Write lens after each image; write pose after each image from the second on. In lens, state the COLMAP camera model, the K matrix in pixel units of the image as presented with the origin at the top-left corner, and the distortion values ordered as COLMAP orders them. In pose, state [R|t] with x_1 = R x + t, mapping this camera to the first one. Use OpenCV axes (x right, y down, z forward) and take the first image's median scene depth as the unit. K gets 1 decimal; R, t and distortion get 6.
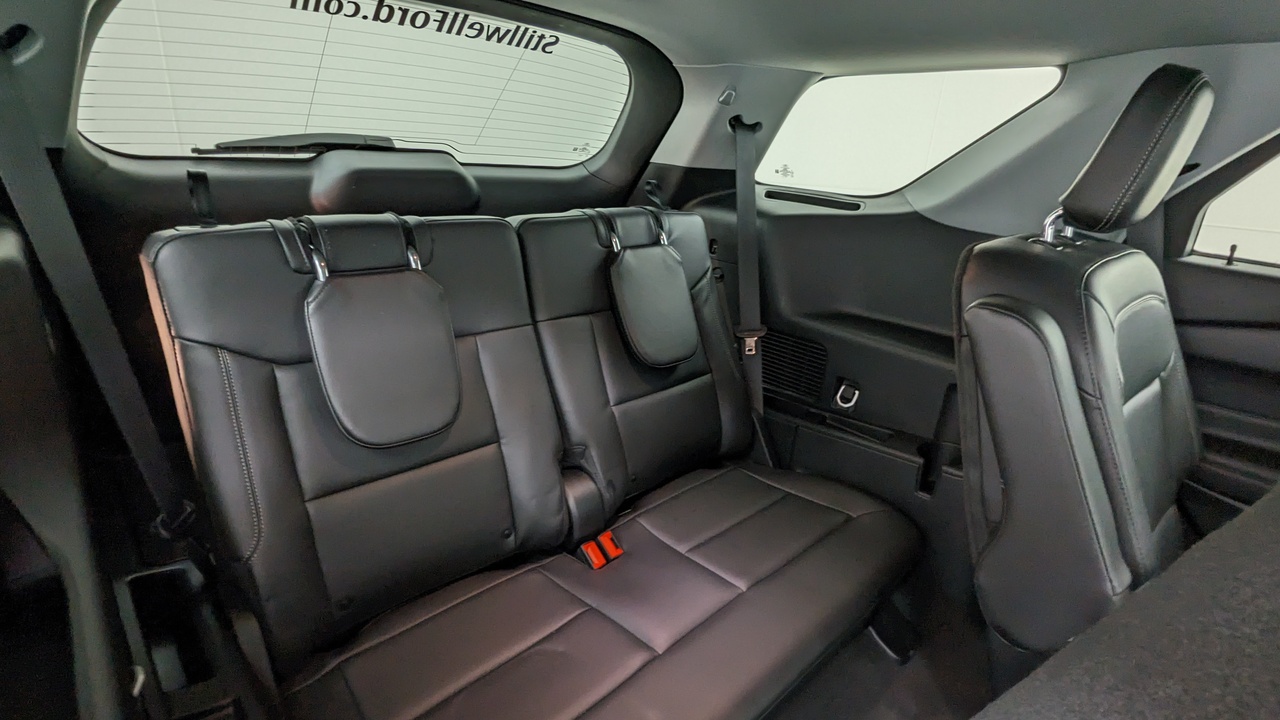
lens RADIAL K [[609.0, 0, 632.1], [0, 609.0, 358.5], [0, 0, 1]] dist [-0.001658, -0.000331]
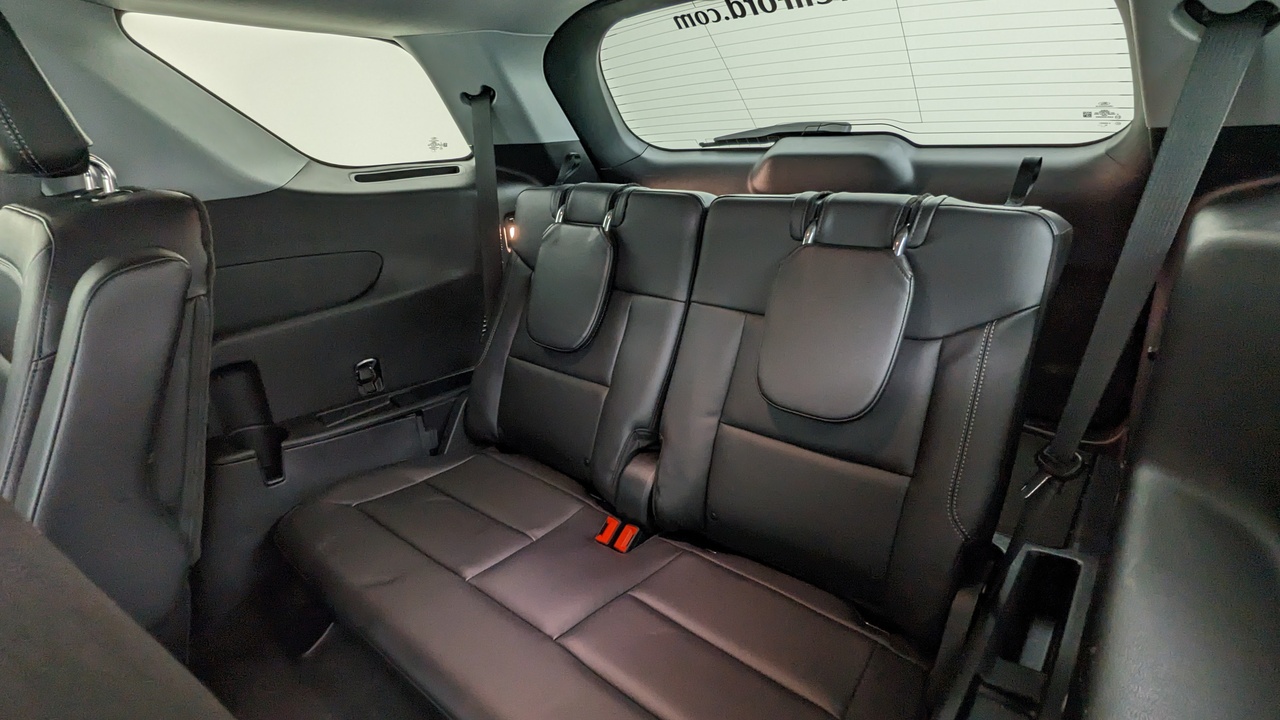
lens RADIAL K [[608.8, 0, 663.9], [0, 608.8, 358.2], [0, 0, 1]] dist [-0.003111, -0.000312]
pose [[0.126255, 0.275237, -0.953050, 0.734240], [-0.297821, 0.926935, 0.228241, -0.170941], [0.946236, 0.255022, 0.199001, 0.734178]]
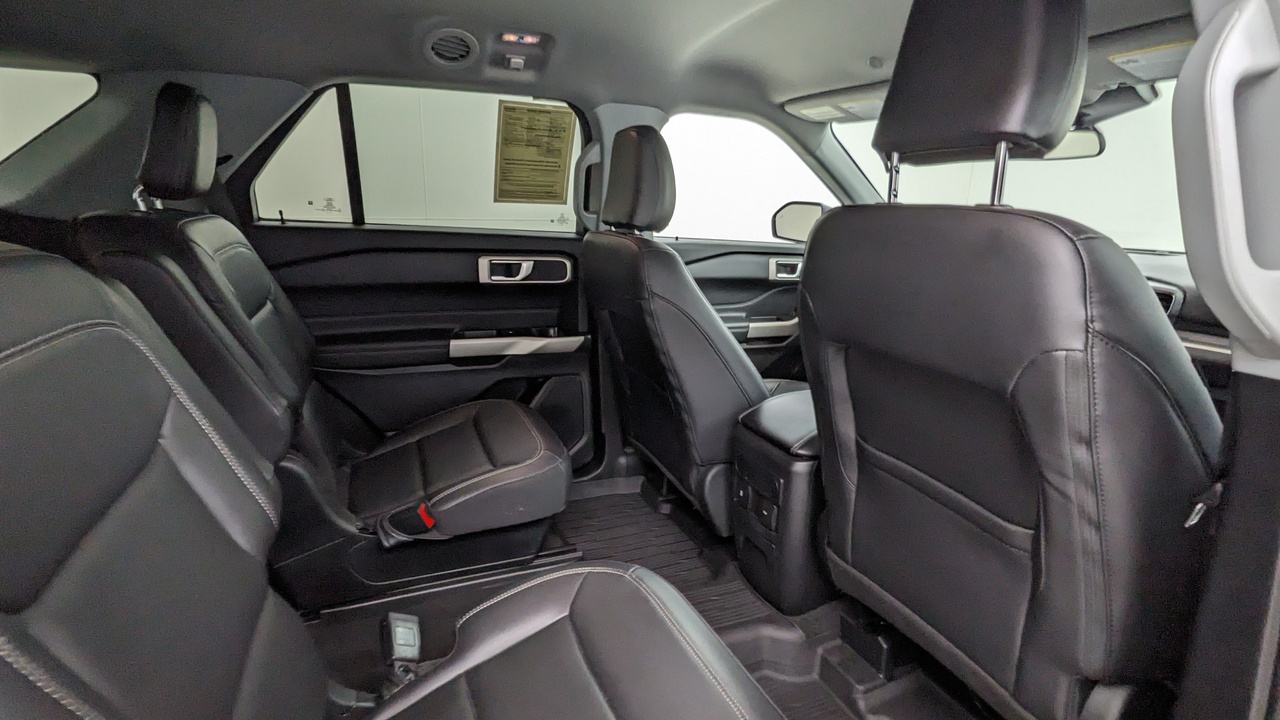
lens RADIAL K [[609.0, 0, 632.1], [0, 609.0, 358.5], [0, 0, 1]] dist [-0.001658, -0.000331]
pose [[0.331125, -0.291927, 0.897293, -0.161079], [0.311168, 0.931527, 0.188235, 0.130265], [-0.890803, 0.216879, 0.399290, -0.270459]]
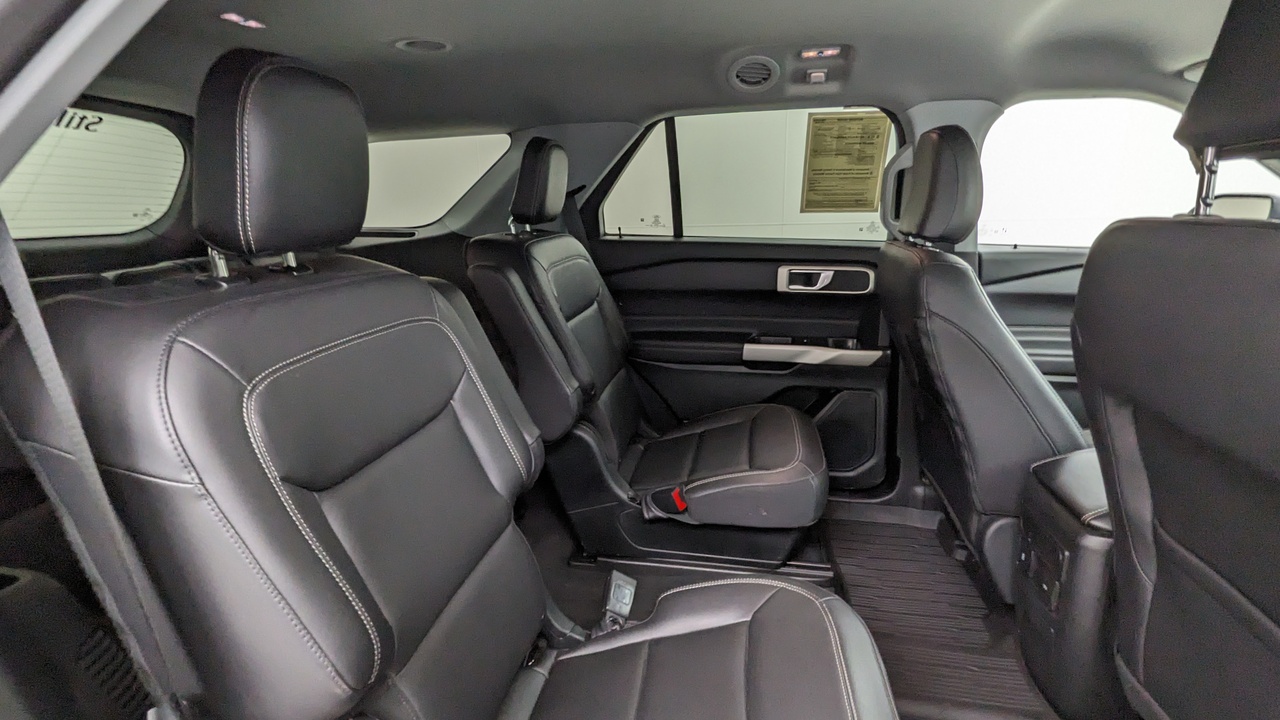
lens RADIAL K [[601.2, 0, 634.4], [0, 601.2, 356.5], [0, 0, 1]] dist [0.000275, -0.001244]
pose [[0.788497, -0.231943, 0.569627, -0.086269], [0.273502, 0.961783, 0.013032, 0.163908], [-0.550881, 0.145518, 0.821800, -0.422357]]
